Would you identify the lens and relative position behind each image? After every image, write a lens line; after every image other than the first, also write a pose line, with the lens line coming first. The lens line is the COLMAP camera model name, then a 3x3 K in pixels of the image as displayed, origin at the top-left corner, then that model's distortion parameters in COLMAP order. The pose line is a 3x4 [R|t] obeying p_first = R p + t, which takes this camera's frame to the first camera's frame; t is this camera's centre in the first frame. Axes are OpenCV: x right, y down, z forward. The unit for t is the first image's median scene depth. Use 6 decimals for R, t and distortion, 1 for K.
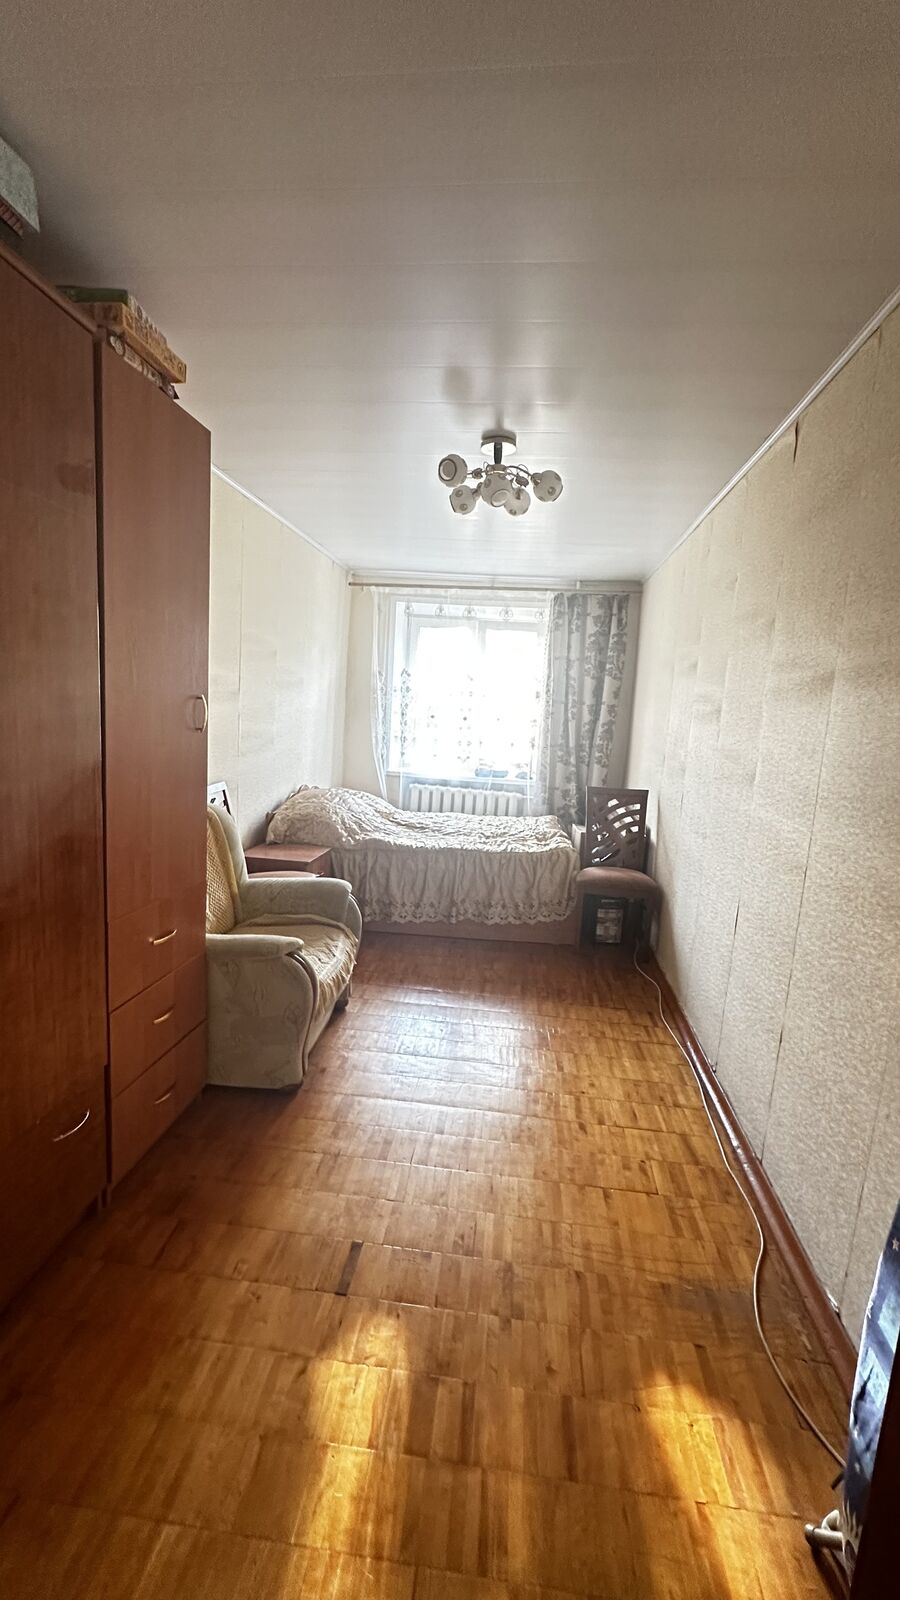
lens RADIAL K [[668.7, 0, 450.0], [0, 668.7, 800.0], [0, 0, 1]] dist [-0.001133, 0.000427]
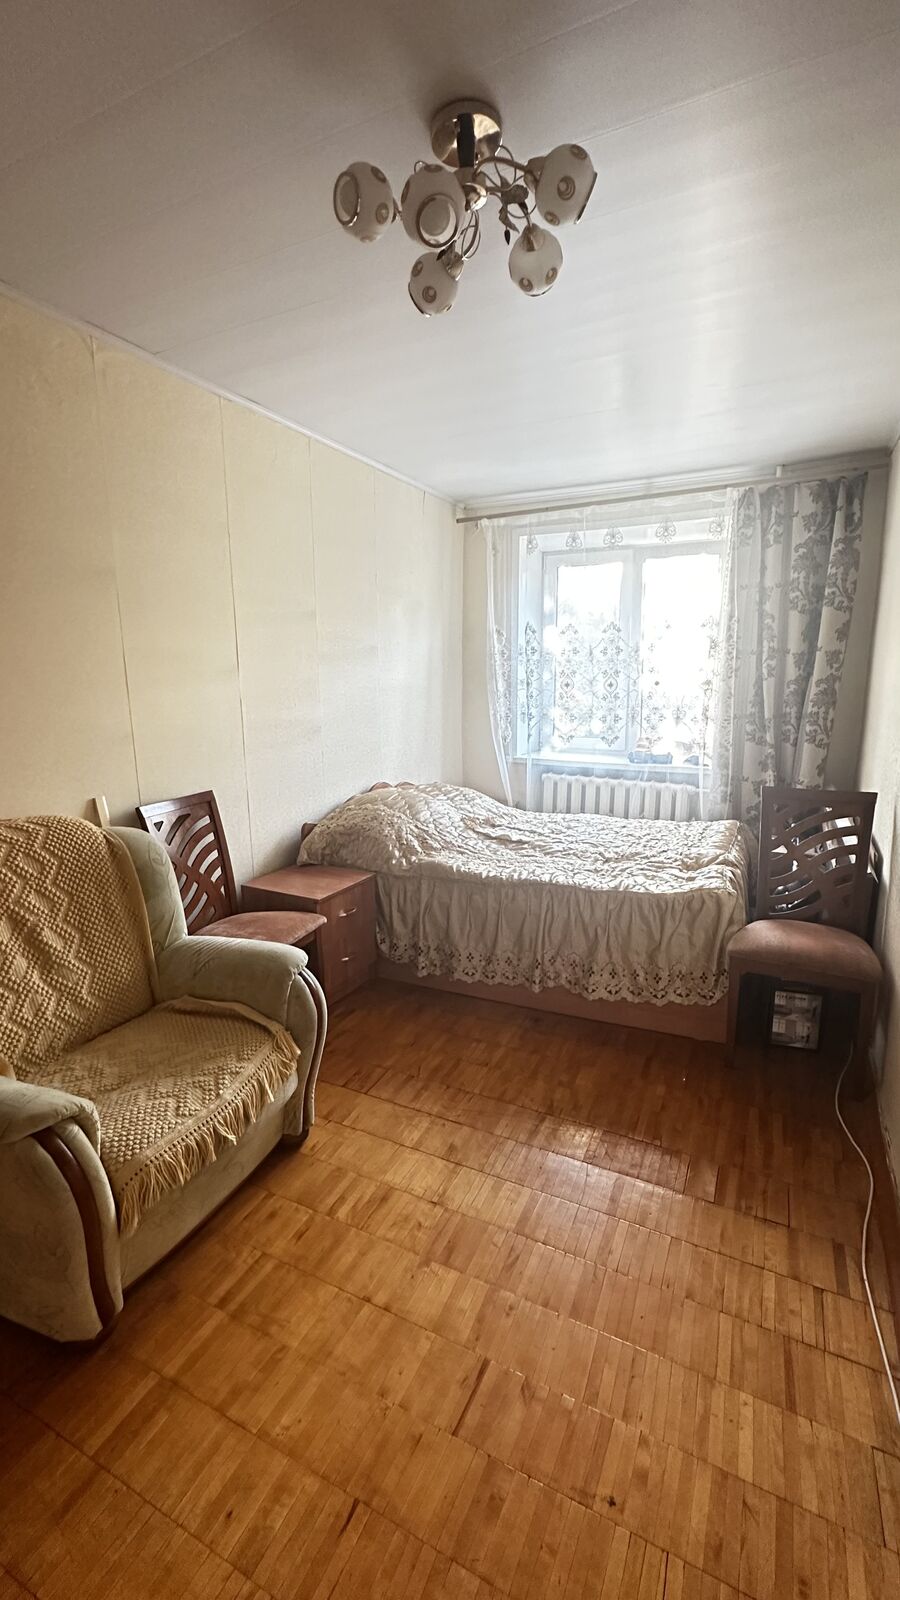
lens RADIAL K [[668.7, 0, 450.0], [0, 668.7, 800.0], [0, 0, 1]] dist [-0.001133, 0.000427]
pose [[0.938273, 0.001617, -0.345893, 0.147155], [0.013305, 0.999080, 0.040762, -0.036435], [0.345640, -0.042848, 0.937388, 0.322960]]
